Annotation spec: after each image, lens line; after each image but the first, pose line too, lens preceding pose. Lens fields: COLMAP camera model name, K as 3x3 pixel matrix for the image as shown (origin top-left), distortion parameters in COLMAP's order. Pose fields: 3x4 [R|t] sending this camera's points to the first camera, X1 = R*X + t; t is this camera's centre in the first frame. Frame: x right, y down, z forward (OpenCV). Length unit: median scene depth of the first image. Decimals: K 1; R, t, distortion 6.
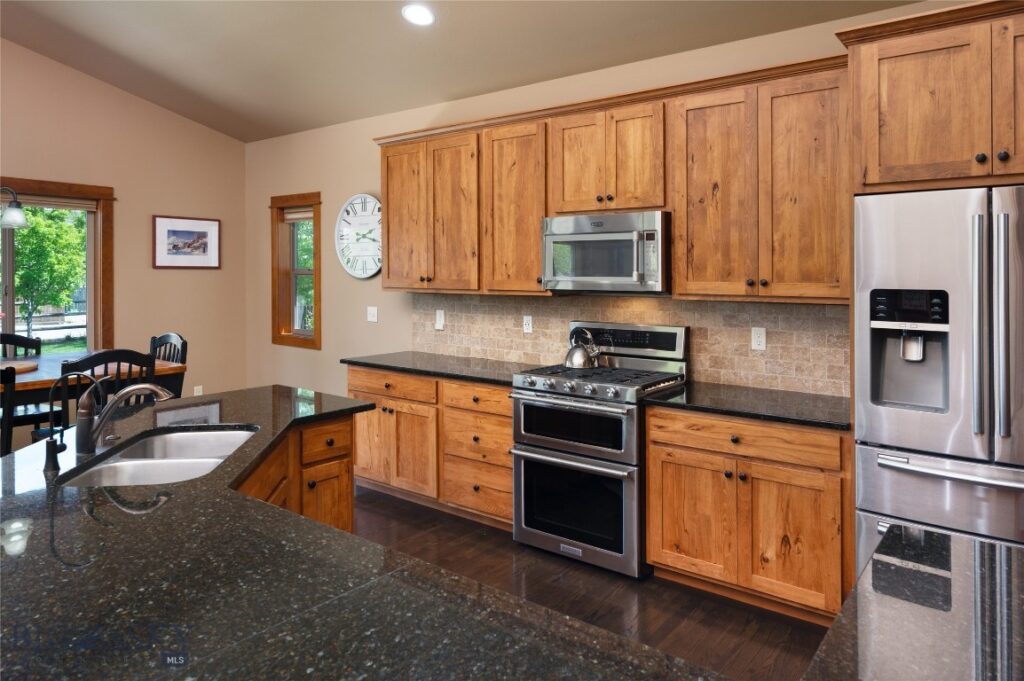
lens RADIAL K [[666.8, 0, 516.2], [0, 666.8, 265.6], [0, 0, 1]] dist [-0.000012, 0.000822]
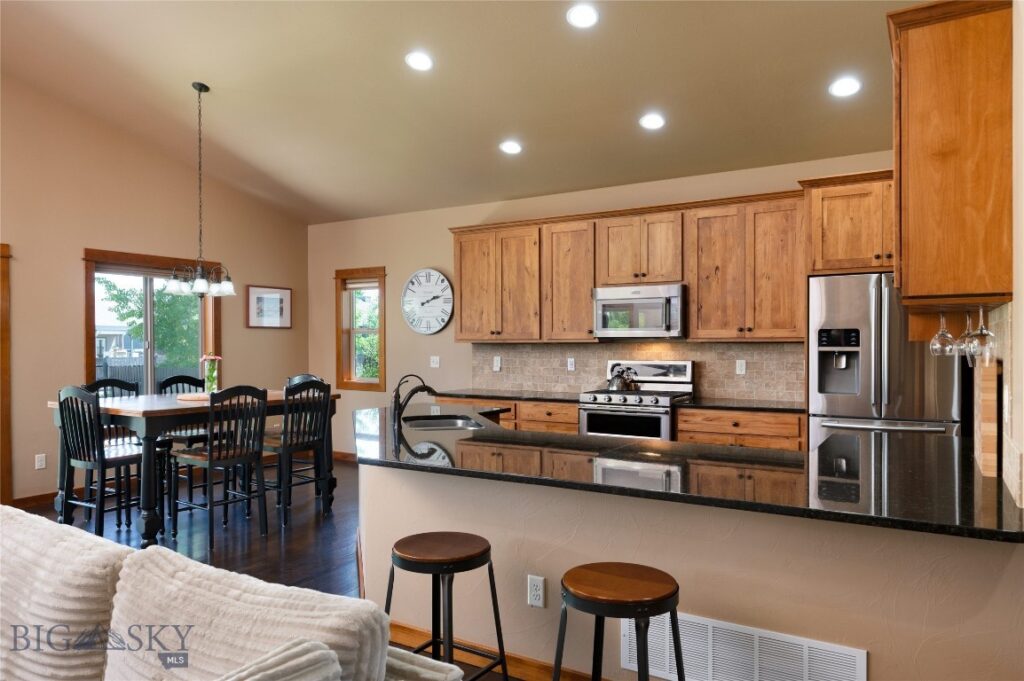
lens RADIAL K [[679.9, 0, 496.3], [0, 679.9, 348.8], [0, 0, 1]] dist [0.003495, 0.000567]
pose [[0.995666, -0.009677, 0.092497, -0.331237], [0.007439, 0.999672, 0.024506, 0.024108], [-0.092704, -0.023712, 0.995411, -0.490921]]
